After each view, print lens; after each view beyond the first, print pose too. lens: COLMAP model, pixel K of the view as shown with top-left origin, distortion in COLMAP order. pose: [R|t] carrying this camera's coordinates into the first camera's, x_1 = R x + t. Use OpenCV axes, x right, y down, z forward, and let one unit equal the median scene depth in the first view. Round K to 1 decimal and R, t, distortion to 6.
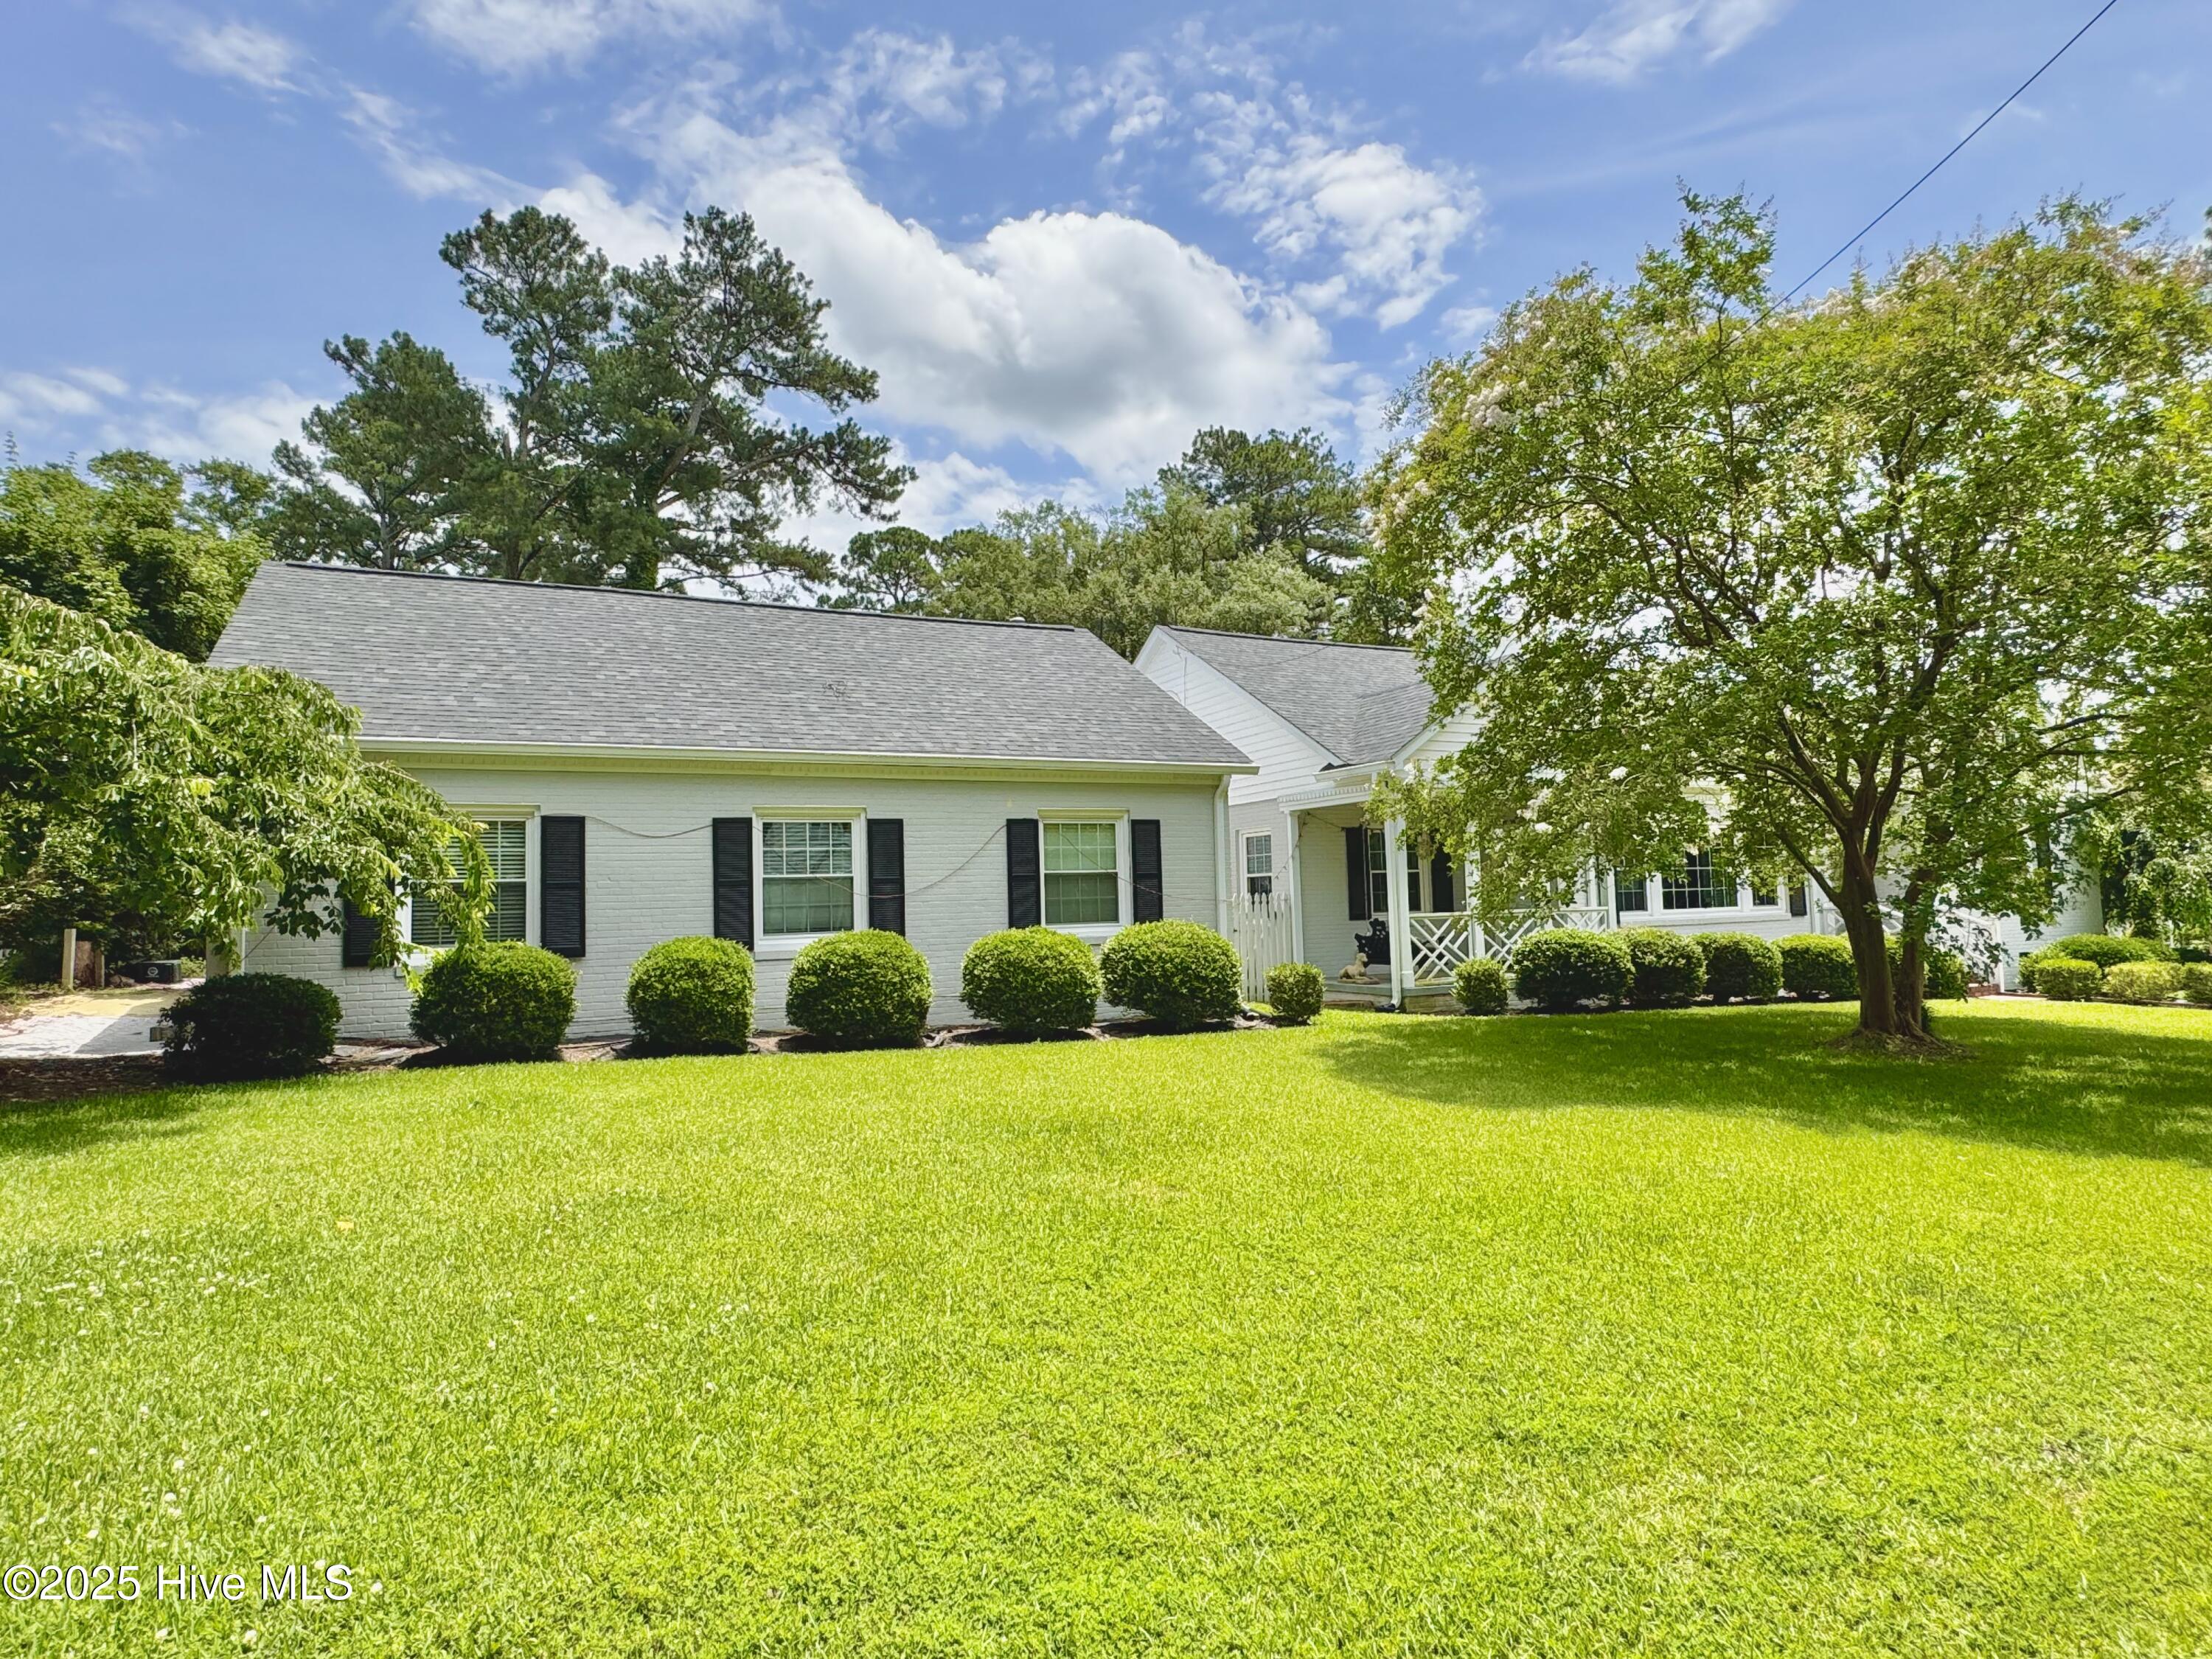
lens RADIAL K [[1239.2, 0, 1100.4], [0, 1239.2, 831.0], [0, 0, 1]] dist [0.008379, -0.001068]
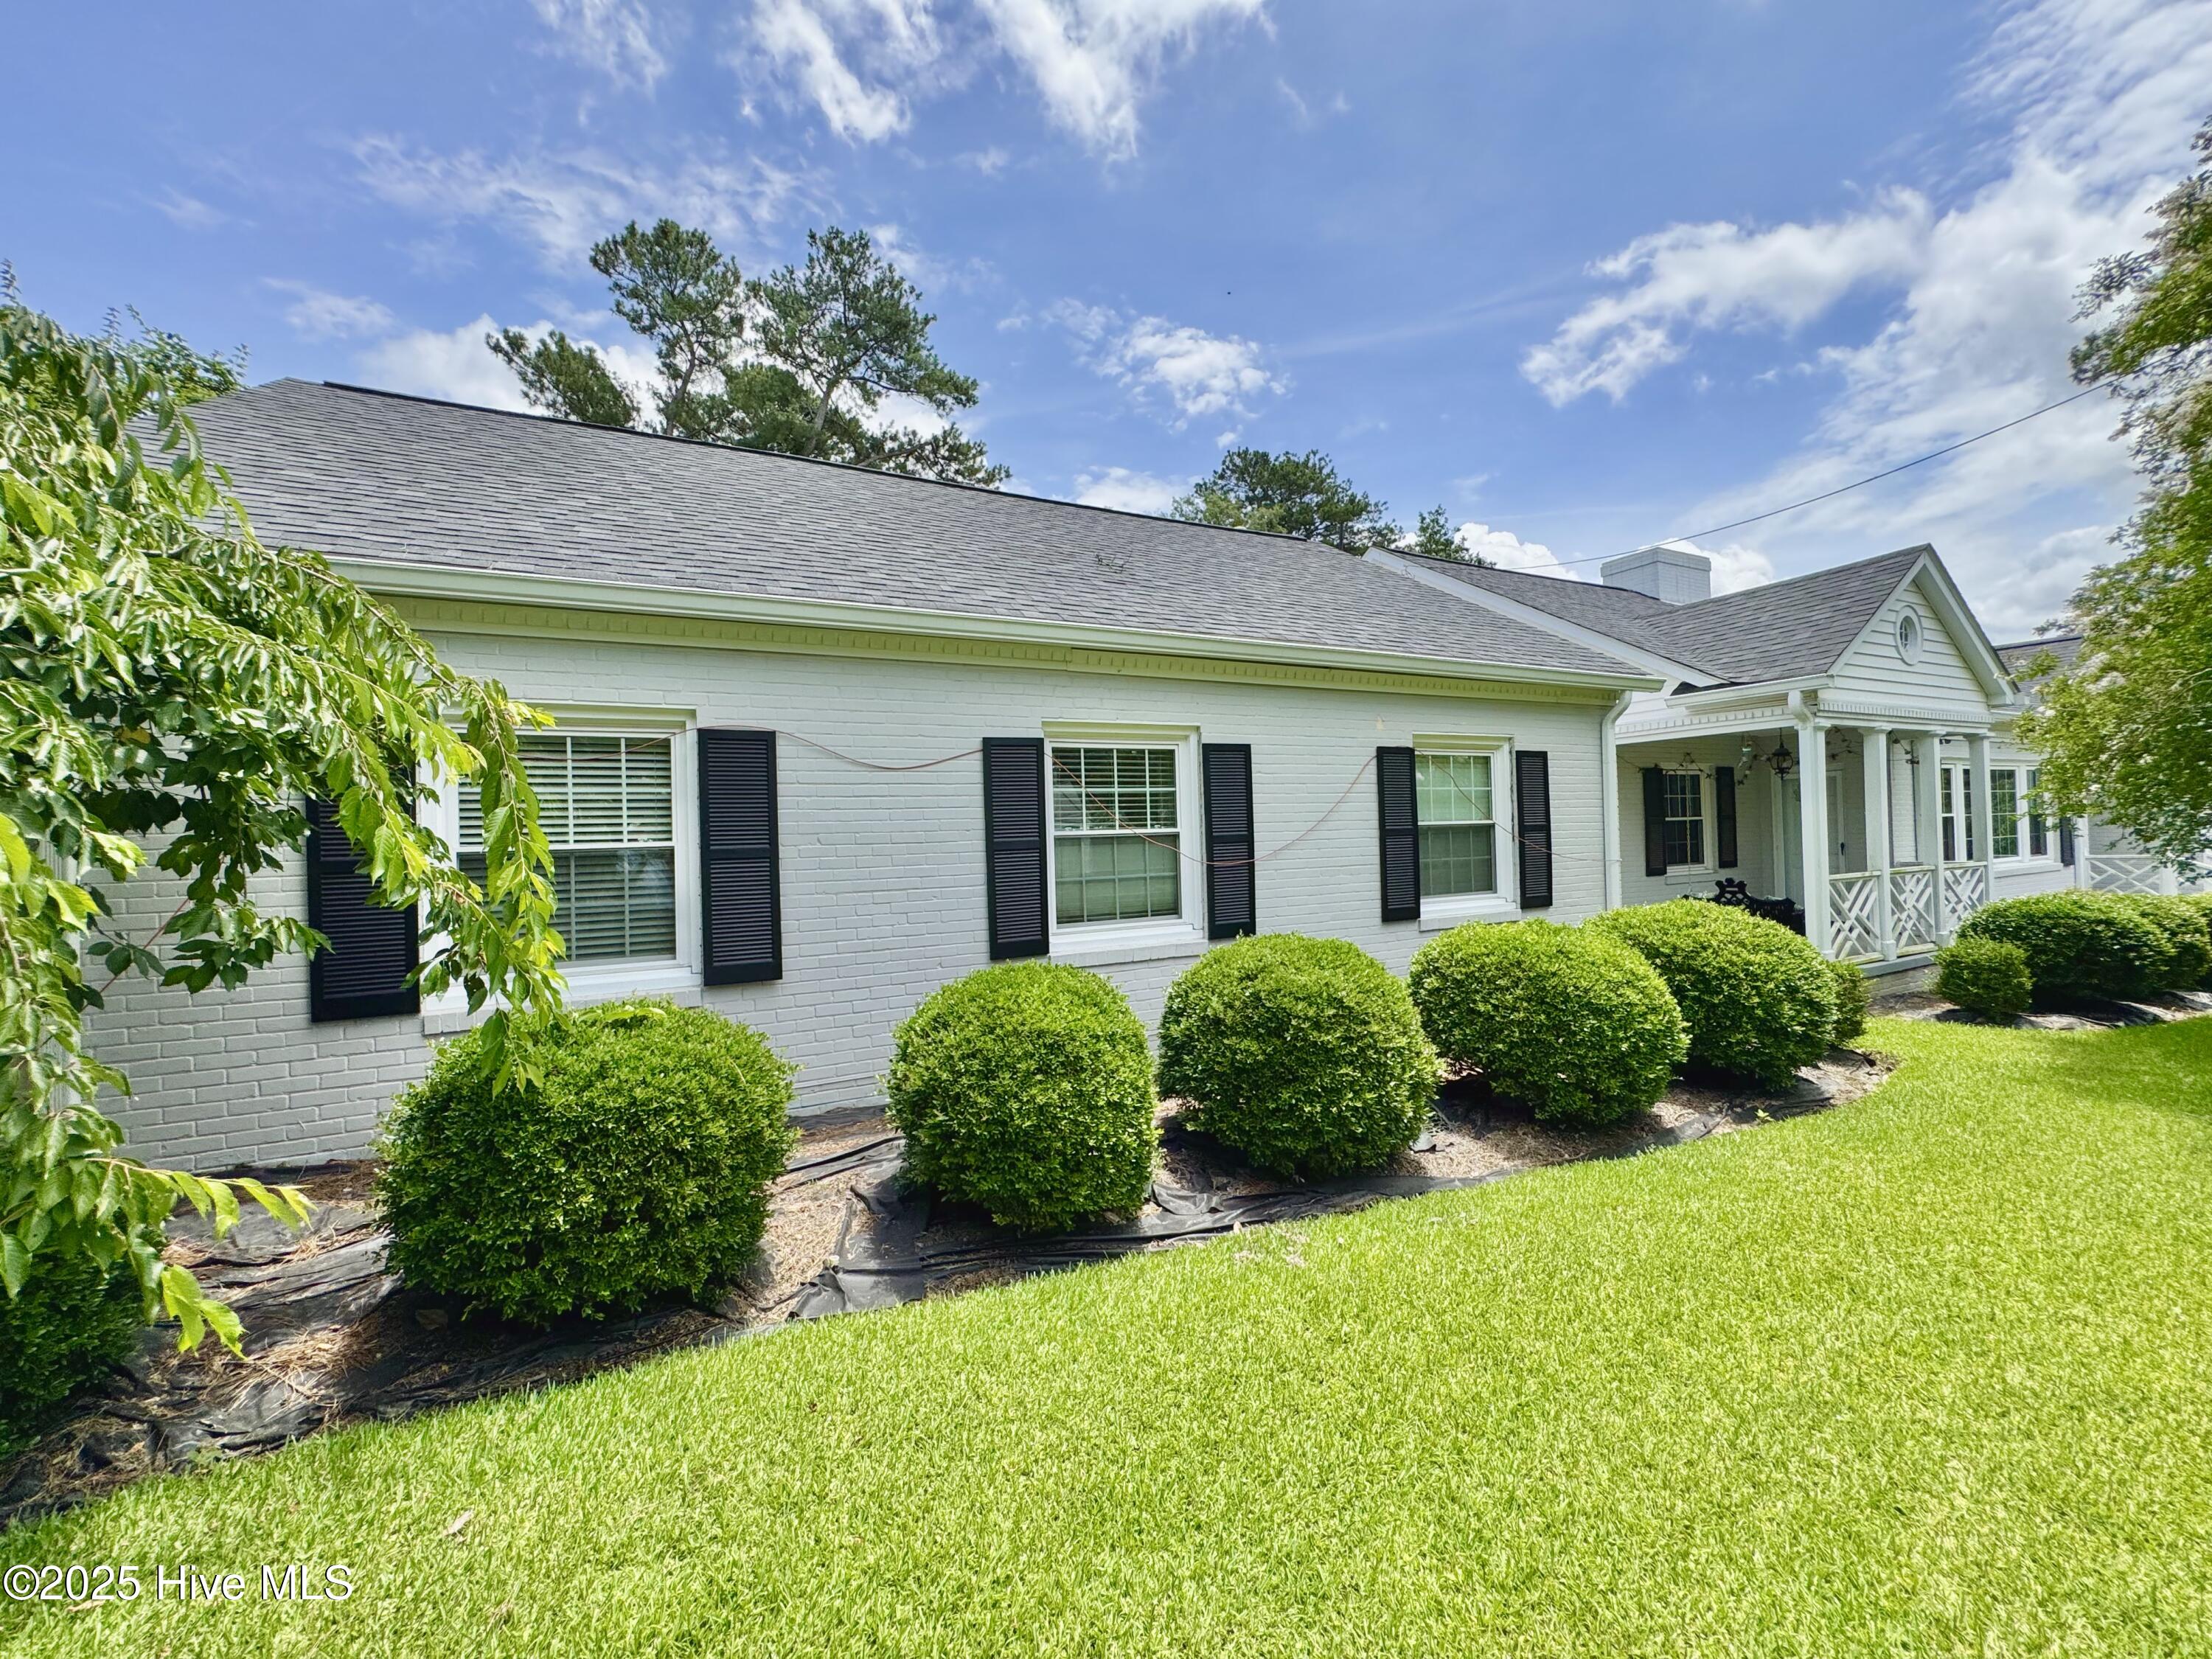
lens RADIAL K [[891.0, 0, 1109.5], [0, 891.0, 834.3], [0, 0, 1]] dist [0.001785, -0.000371]
pose [[0.999925, -0.001471, 0.012126, -0.072074], [0.000777, 0.998369, 0.057078, 0.003338], [-0.012191, -0.057065, 0.998296, 0.158671]]
